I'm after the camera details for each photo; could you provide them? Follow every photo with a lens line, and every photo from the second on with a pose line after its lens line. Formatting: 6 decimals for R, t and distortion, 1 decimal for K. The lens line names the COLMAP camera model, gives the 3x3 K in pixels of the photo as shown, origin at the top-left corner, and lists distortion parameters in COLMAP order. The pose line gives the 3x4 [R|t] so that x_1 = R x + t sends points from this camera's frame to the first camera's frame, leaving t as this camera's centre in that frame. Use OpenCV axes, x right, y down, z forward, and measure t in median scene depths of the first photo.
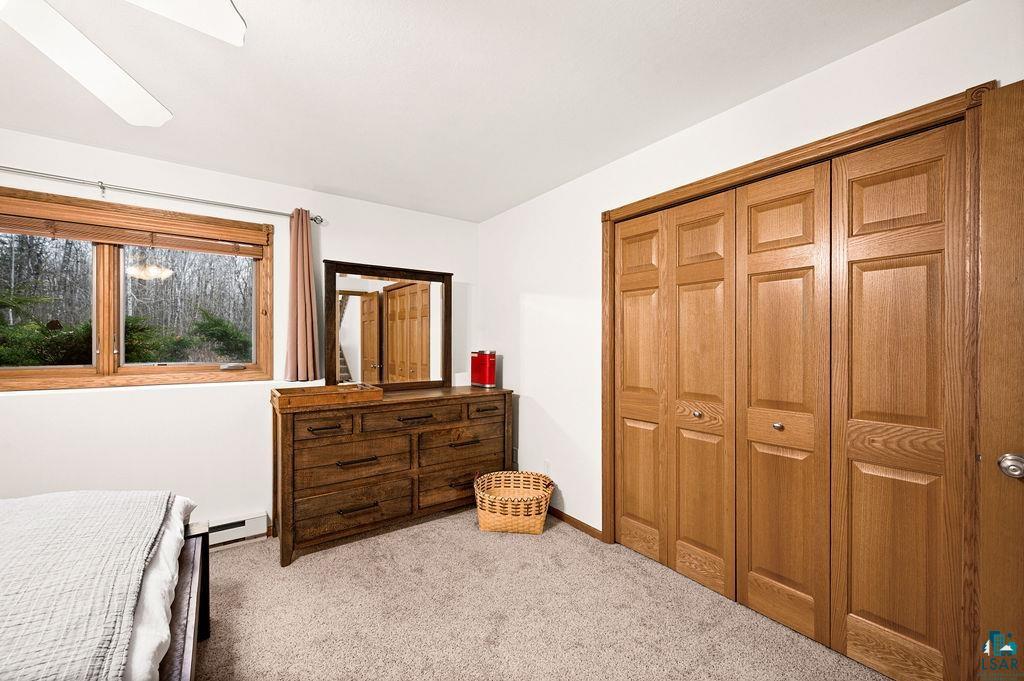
lens RADIAL K [[407.0, 0, 511.9], [0, 407.0, 346.4], [0, 0, 1]] dist [-0.001531, -0.000397]
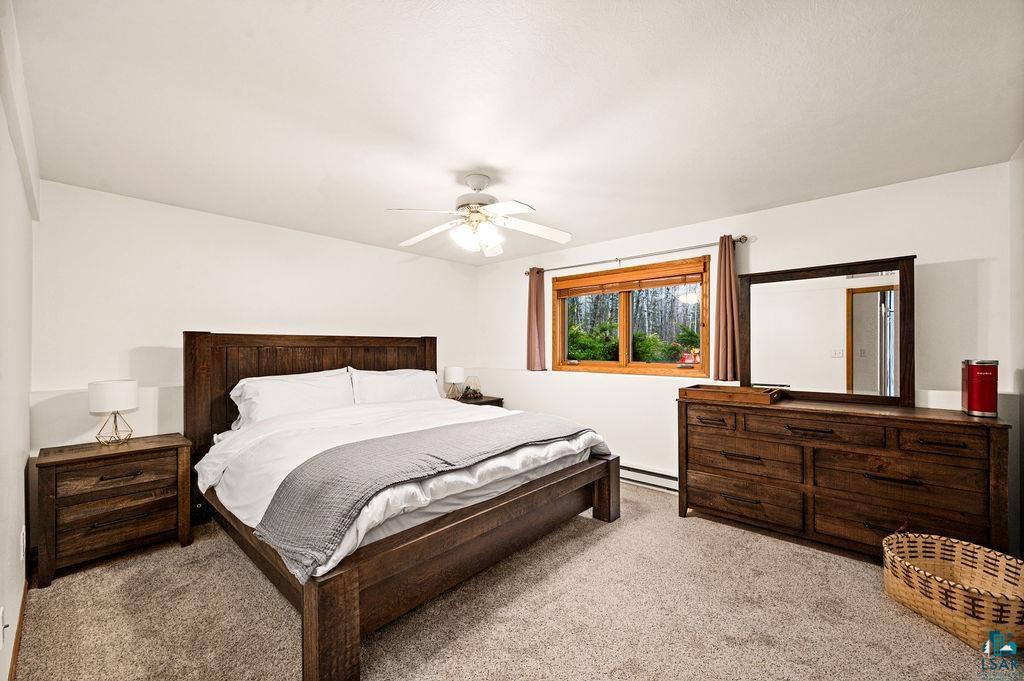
lens RADIAL K [[407.0, 0, 512.9], [0, 407.0, 345.4], [0, 0, 1]] dist [-0.001531, -0.000397]
pose [[0.199565, -0.007456, -0.979856, 0.533391], [-0.001662, 0.999967, -0.007948, -0.007010], [0.979883, 0.003214, 0.199546, 0.159695]]
